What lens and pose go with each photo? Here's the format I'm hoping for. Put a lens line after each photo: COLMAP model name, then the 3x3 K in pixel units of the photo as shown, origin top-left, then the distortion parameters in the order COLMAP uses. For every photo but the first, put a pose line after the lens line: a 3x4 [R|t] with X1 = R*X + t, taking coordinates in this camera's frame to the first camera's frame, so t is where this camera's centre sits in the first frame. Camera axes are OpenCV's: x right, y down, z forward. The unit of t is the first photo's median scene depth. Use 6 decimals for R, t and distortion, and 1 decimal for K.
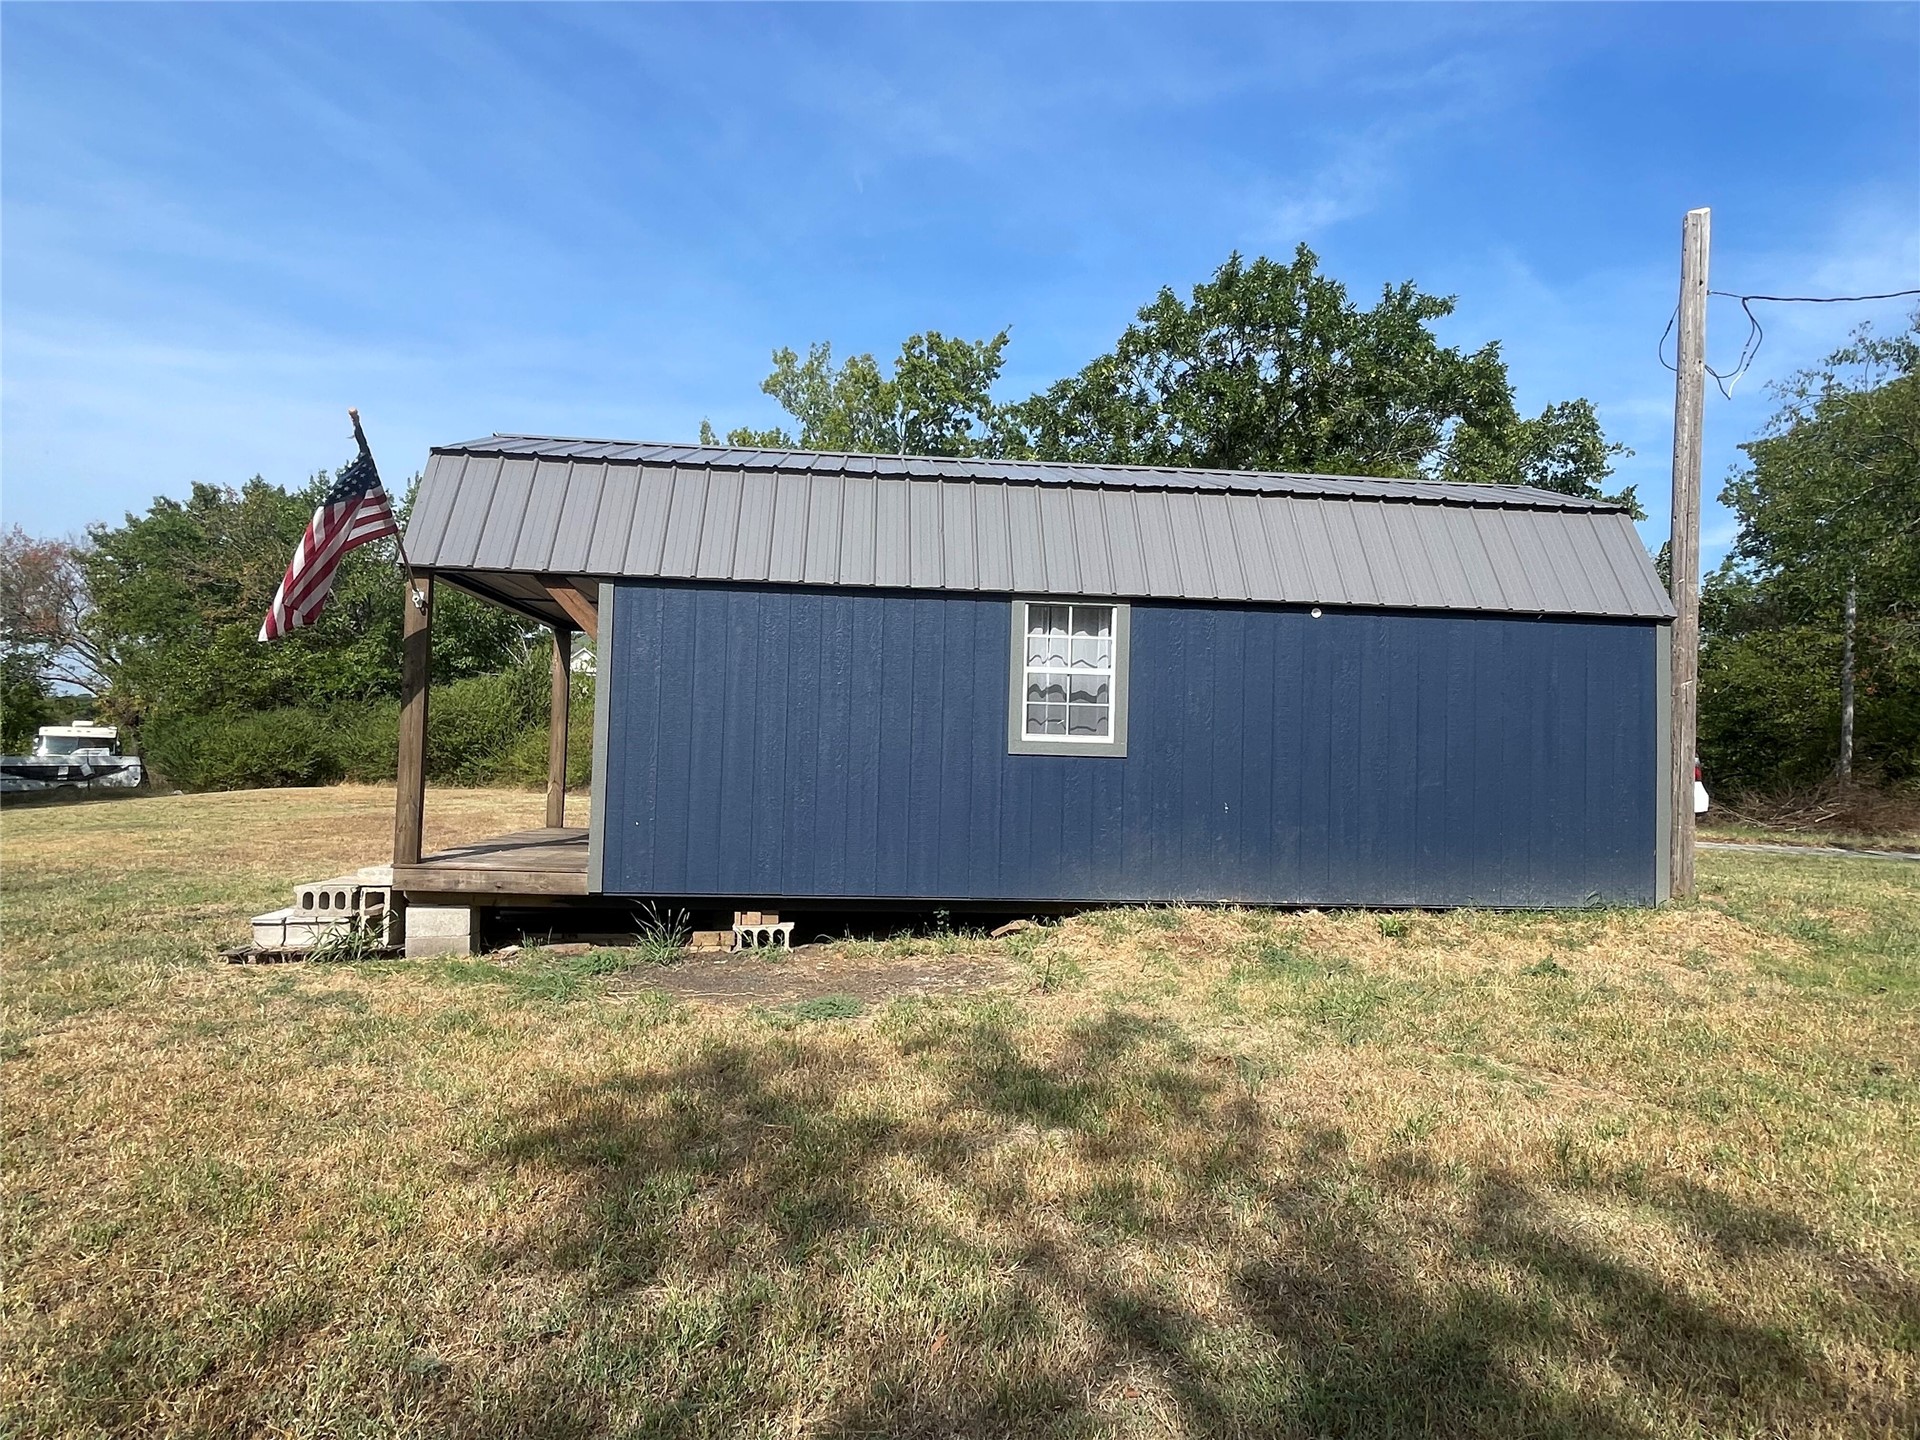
lens RADIAL K [[1074.8, 0, 965.9], [0, 1074.8, 712.6], [0, 0, 1]] dist [0.020651, -0.028206]
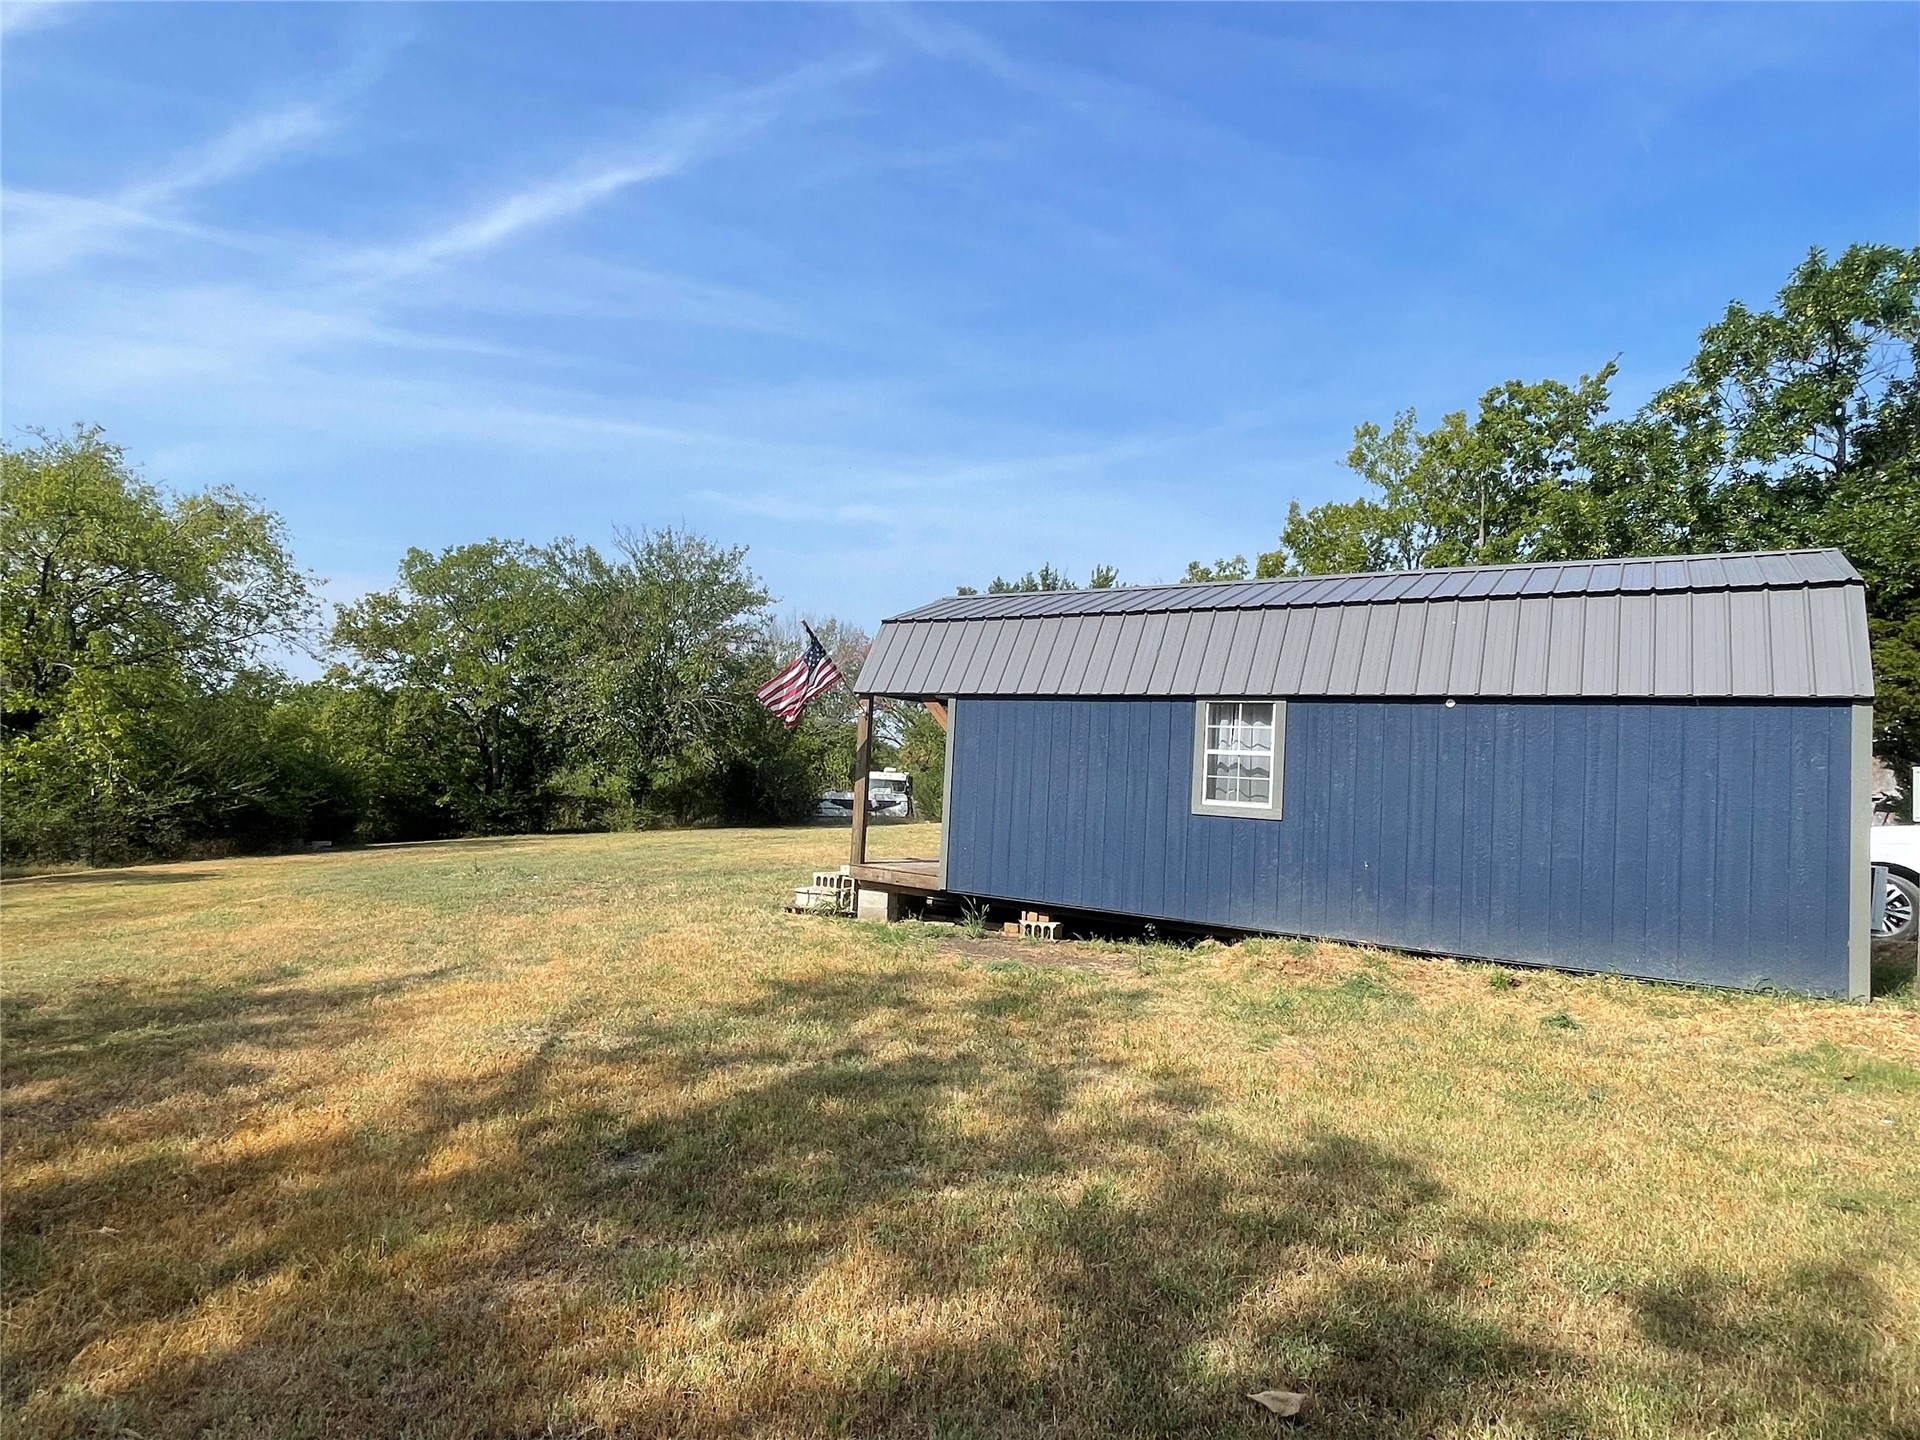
lens RADIAL K [[1088.5, 0, 961.6], [0, 1088.5, 734.9], [0, 0, 1]] dist [0.010693, 0.001413]
pose [[0.789064, -0.005946, -0.614283, 0.634410], [-0.009608, 0.999711, -0.022019, -0.027317], [0.614236, 0.023277, 0.788779, -0.257411]]
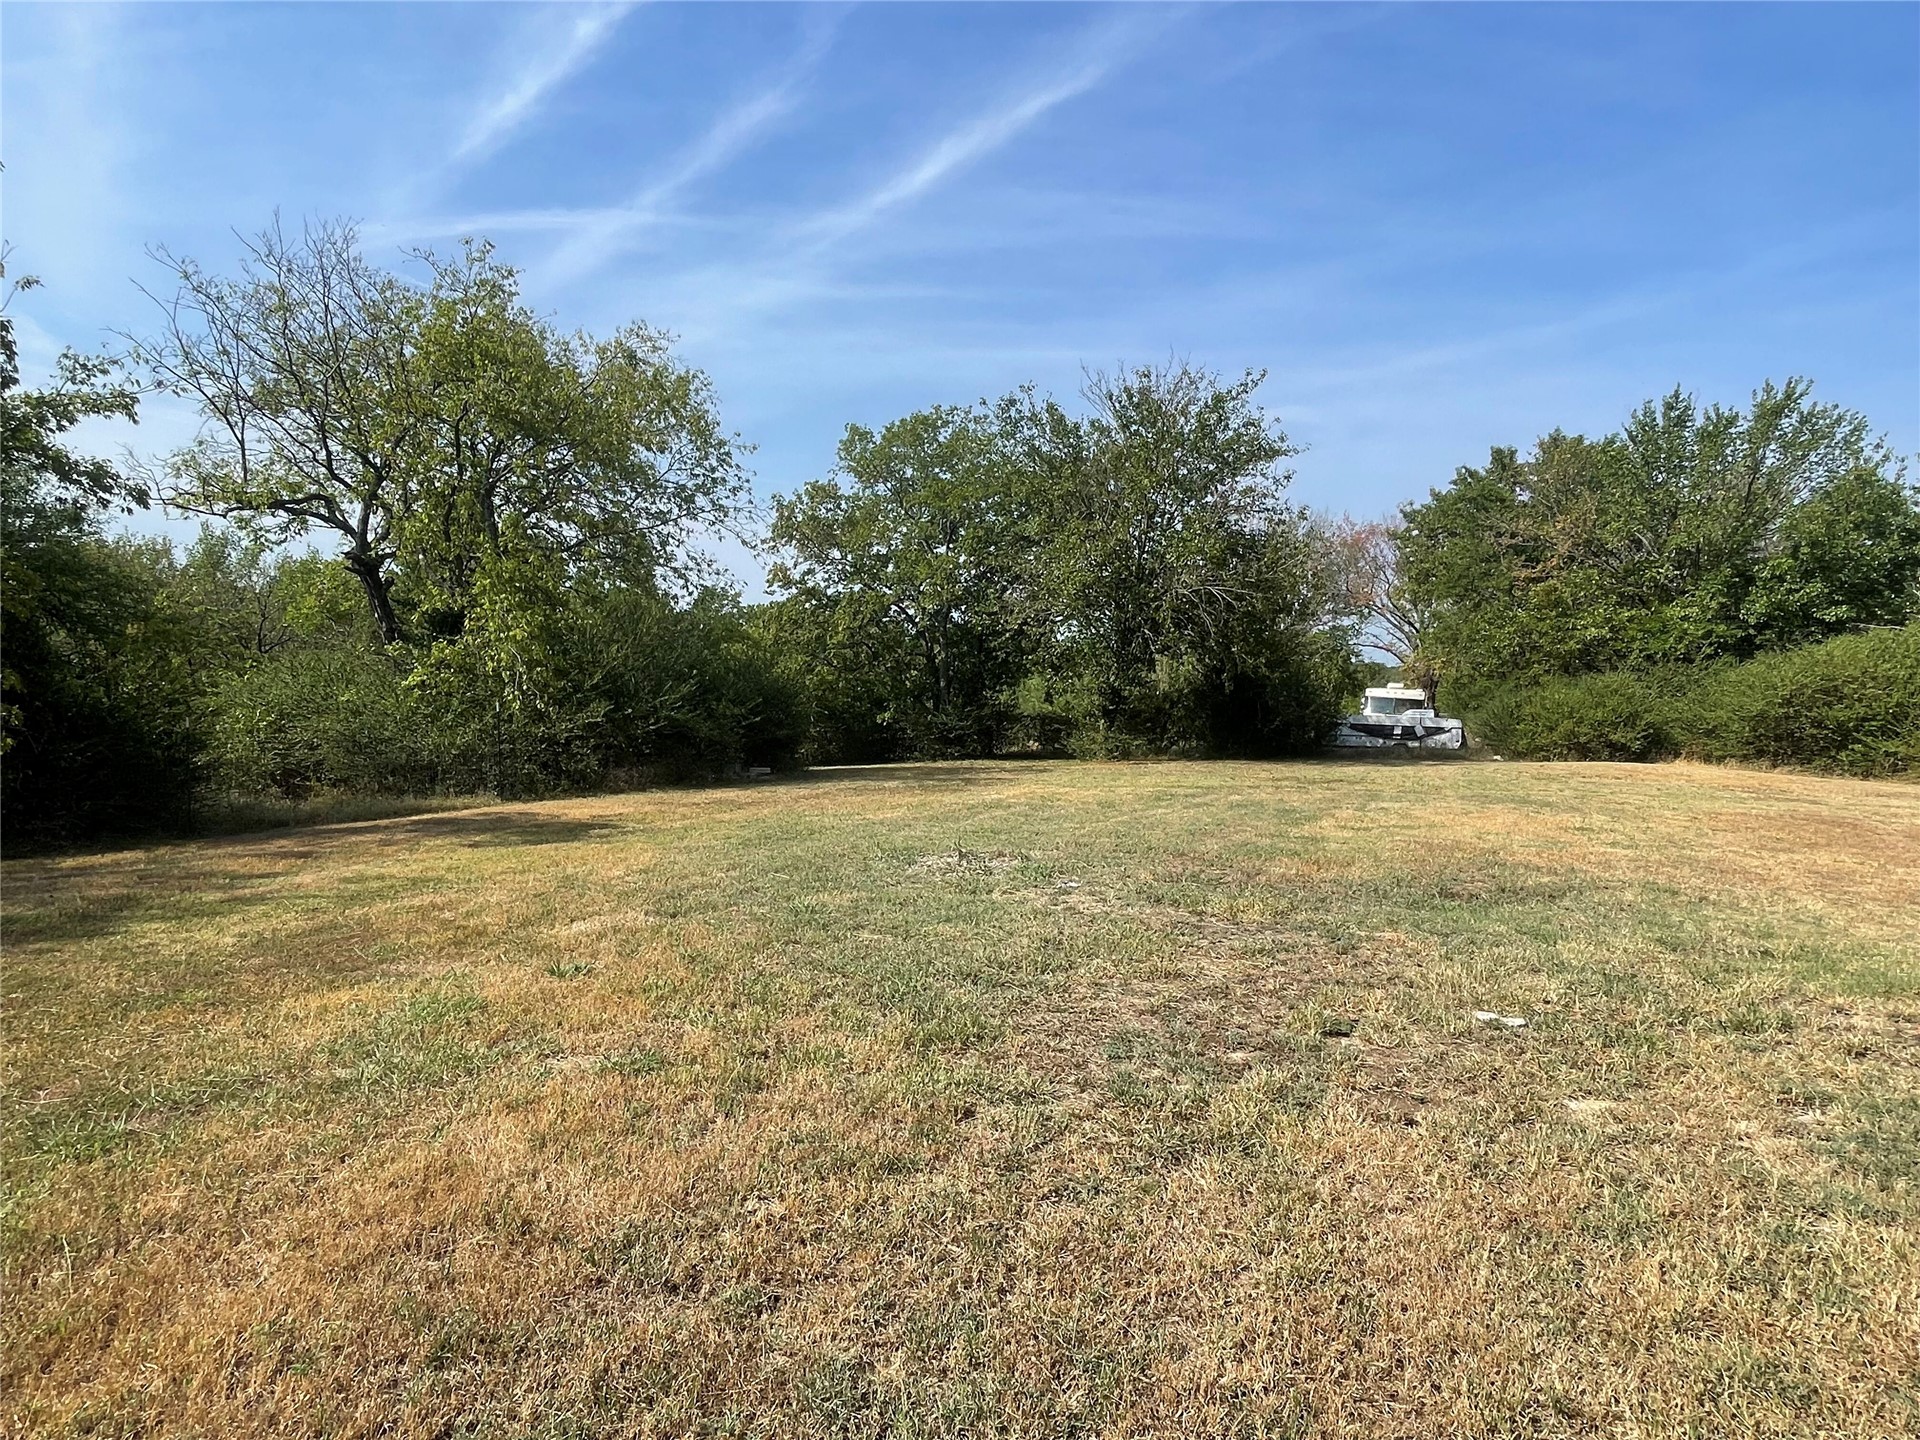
lens RADIAL K [[1074.8, 0, 965.9], [0, 1074.8, 712.6], [0, 0, 1]] dist [0.020651, -0.028206]
pose [[0.513637, 0.035167, -0.857287, -0.614052], [-0.007824, 0.999310, 0.036306, 0.006359], [0.857972, -0.011941, 0.513557, 0.368302]]
